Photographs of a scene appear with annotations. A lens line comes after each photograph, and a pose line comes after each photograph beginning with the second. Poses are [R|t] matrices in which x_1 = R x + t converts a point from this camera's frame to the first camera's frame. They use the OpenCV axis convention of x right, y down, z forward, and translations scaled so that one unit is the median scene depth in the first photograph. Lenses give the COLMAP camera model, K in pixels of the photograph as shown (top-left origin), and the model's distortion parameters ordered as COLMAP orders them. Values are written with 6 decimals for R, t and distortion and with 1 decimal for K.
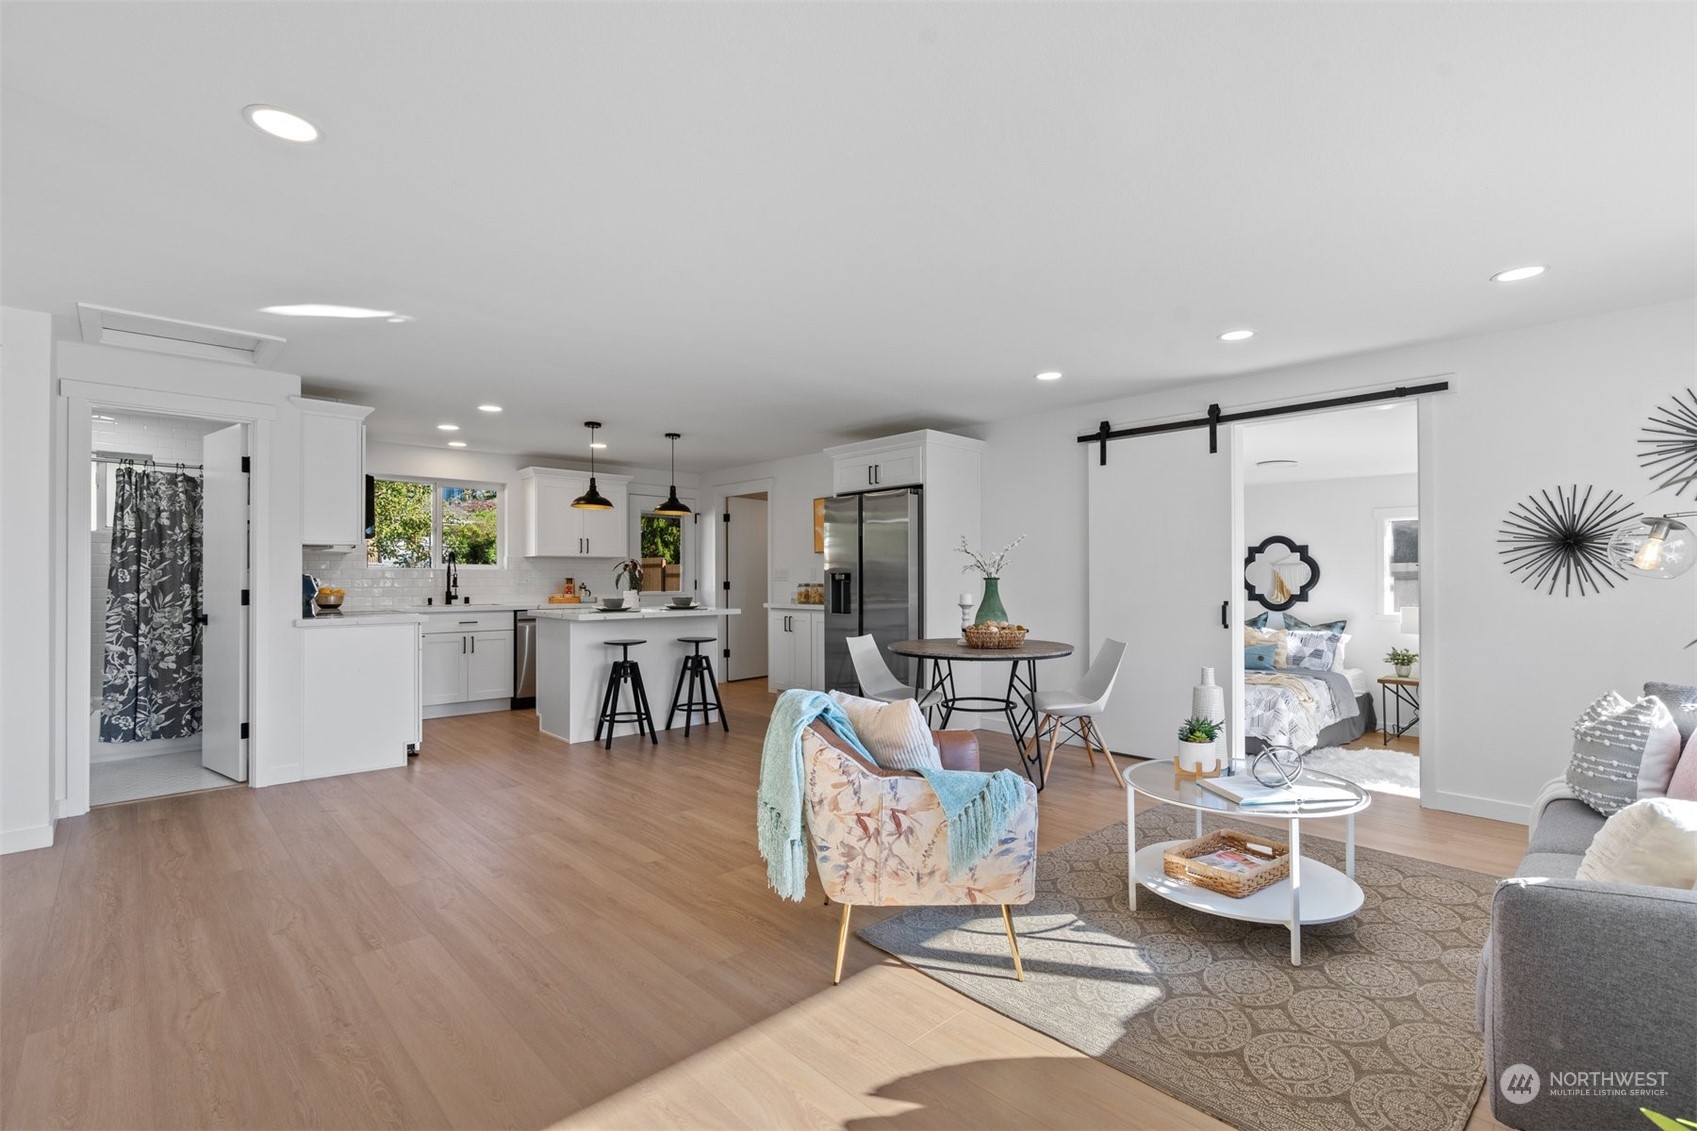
lens RADIAL K [[778.1, 0, 849.0], [0, 778.1, 573.3], [0, 0, 1]] dist [-0.008127, 0.001050]
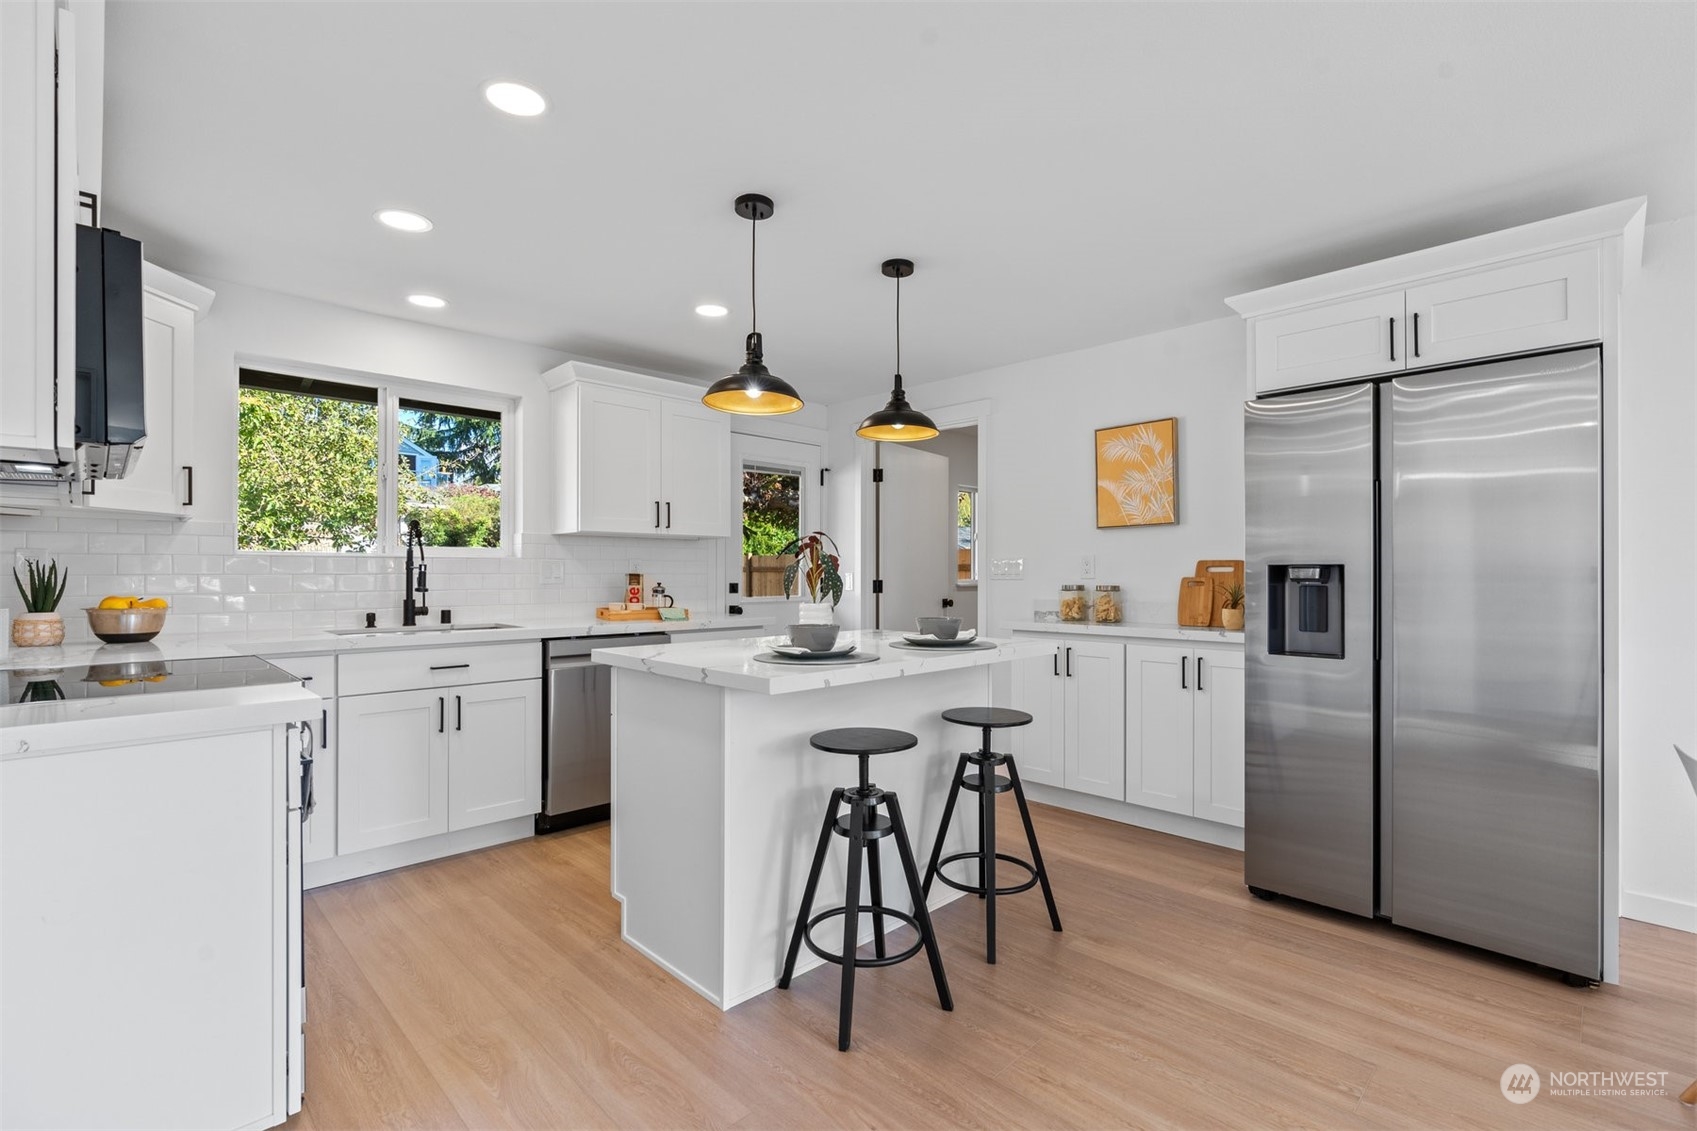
lens RADIAL K [[778.1, 0, 847.7], [0, 778.1, 567.8], [0, 0, 1]] dist [-0.008127, 0.001050]
pose [[0.999722, 0.002265, 0.023458, -0.364041], [-0.002221, 0.999996, -0.001922, 0.004118], [-0.023462, 0.001869, 0.999723, 0.732832]]
